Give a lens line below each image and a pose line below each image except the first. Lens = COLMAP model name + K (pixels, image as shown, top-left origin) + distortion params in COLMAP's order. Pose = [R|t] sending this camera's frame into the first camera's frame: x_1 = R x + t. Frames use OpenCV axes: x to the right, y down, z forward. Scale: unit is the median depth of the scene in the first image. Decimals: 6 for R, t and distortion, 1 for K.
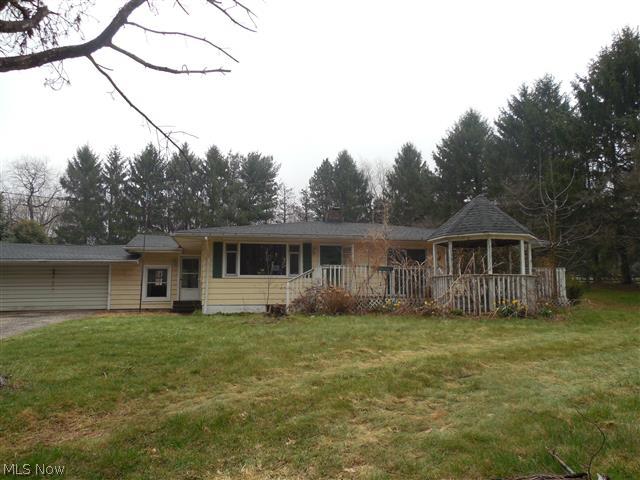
lens RADIAL K [[478.1, 0, 329.2], [0, 478.1, 225.7], [0, 0, 1]] dist [-0.004697, -0.000235]
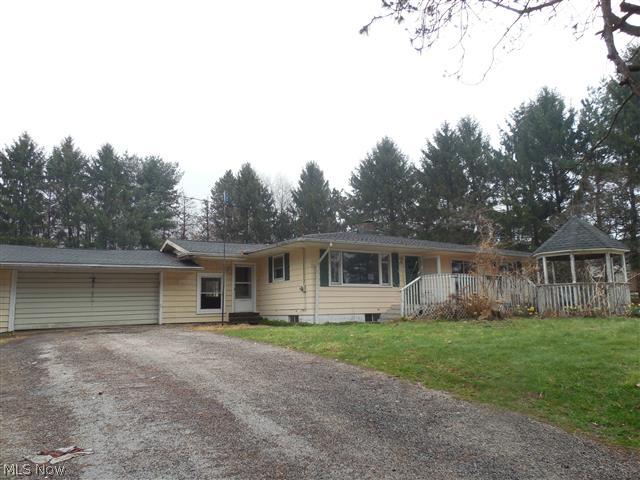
lens RADIAL K [[476.9, 0, 318.5], [0, 476.9, 229.6], [0, 0, 1]] dist [-0.000855, 0.006171]
pose [[0.935347, 0.045312, 0.350817, -0.262990], [-0.035746, 0.998793, -0.033699, 0.012137], [-0.351920, 0.018980, 0.935838, 0.045164]]
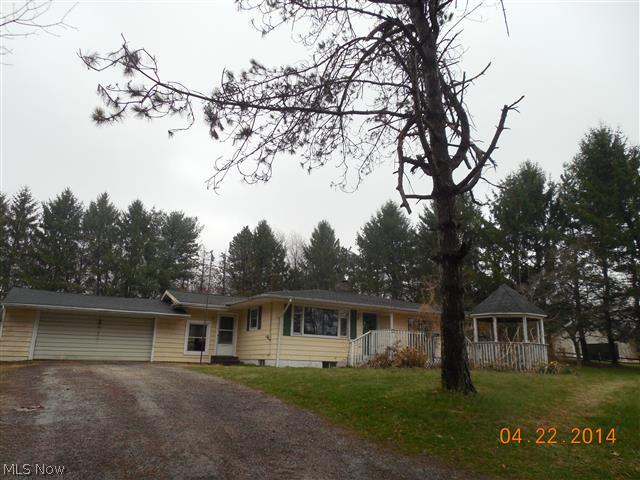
lens RADIAL K [[476.9, 0, 318.5], [0, 476.9, 229.6], [0, 0, 1]] dist [-0.000855, 0.006171]
pose [[0.953204, 0.112883, 0.280462, -0.228815], [-0.075377, 0.987118, -0.141122, 0.005929], [-0.292779, 0.113378, 0.949434, -0.063135]]
